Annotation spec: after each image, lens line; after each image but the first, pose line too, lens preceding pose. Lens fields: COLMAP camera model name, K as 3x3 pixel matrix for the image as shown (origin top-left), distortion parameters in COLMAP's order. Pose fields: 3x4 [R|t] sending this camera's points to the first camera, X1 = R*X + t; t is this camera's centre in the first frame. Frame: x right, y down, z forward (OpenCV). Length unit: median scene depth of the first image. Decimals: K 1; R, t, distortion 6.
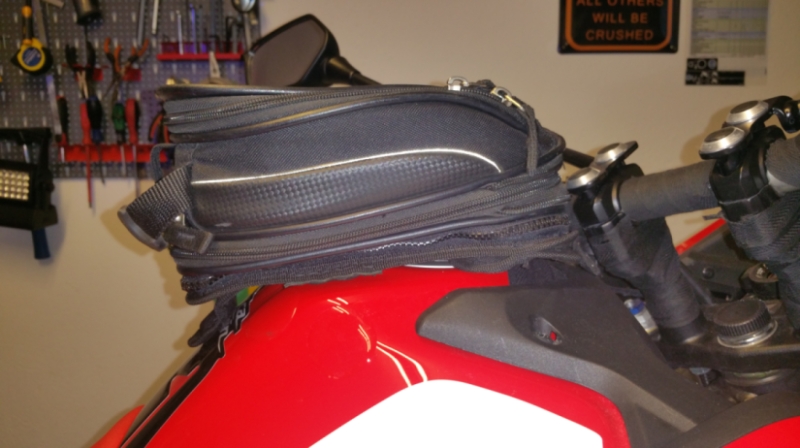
lens RADIAL K [[739.0, 0, 401.4], [0, 739.0, 226.0], [0, 0, 1]] dist [0.061809, 0.000000]
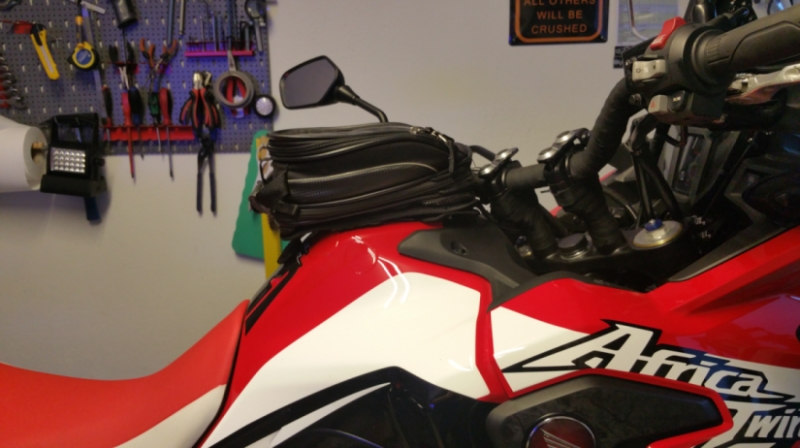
lens RADIAL K [[739.0, 0, 399.3], [0, 739.0, 225.8], [0, 0, 1]] dist [0.061809, 0.000000]
pose [[0.999564, -0.021103, 0.020661, -0.003984], [0.019805, 0.997934, 0.061122, -0.012765], [-0.021908, -0.060686, 0.997916, -0.254500]]
